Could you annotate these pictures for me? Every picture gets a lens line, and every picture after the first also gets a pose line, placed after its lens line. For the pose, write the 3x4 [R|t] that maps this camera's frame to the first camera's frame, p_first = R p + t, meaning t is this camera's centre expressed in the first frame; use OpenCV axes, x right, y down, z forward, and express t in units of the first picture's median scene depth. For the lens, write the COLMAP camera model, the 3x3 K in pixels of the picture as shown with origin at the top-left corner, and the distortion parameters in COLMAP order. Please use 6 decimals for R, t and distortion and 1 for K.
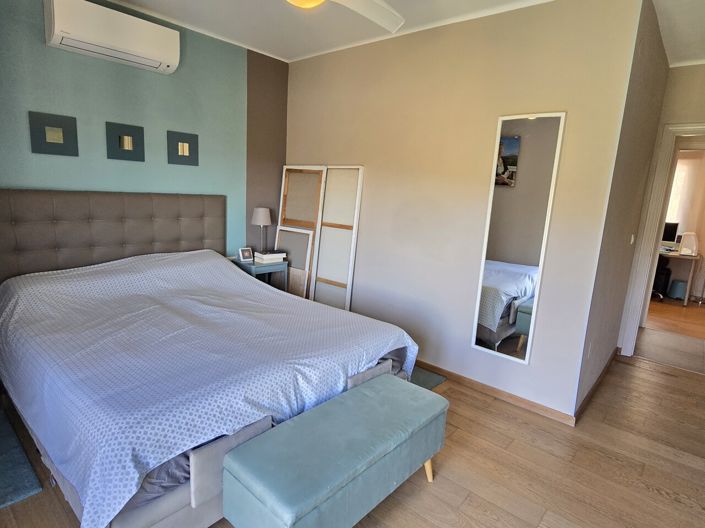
lens RADIAL K [[402.0, 0, 351.3], [0, 402.0, 256.0], [0, 0, 1]] dist [-0.020292, -0.000360]
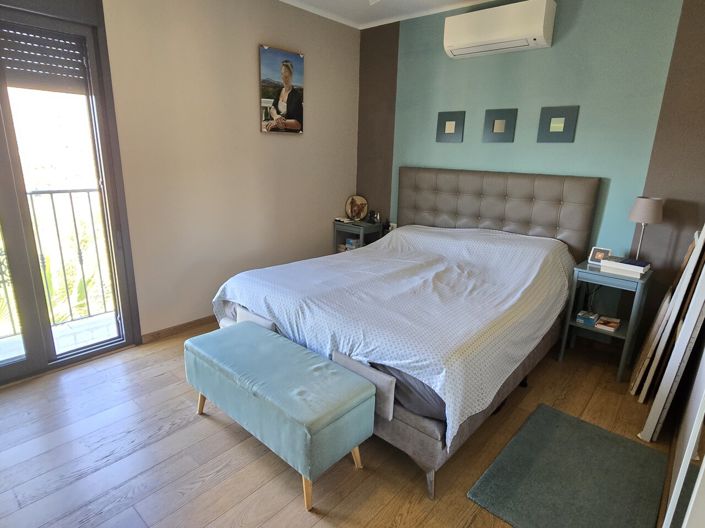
lens RADIAL K [[396.4, 0, 352.5], [0, 396.4, 264.0], [0, 0, 1]] dist [-0.001341, -0.000933]
pose [[0.004013, 0.213328, -0.976972, 0.648550], [-0.195059, 0.958381, 0.208467, -0.076422], [0.980783, 0.189731, 0.045457, 0.699525]]
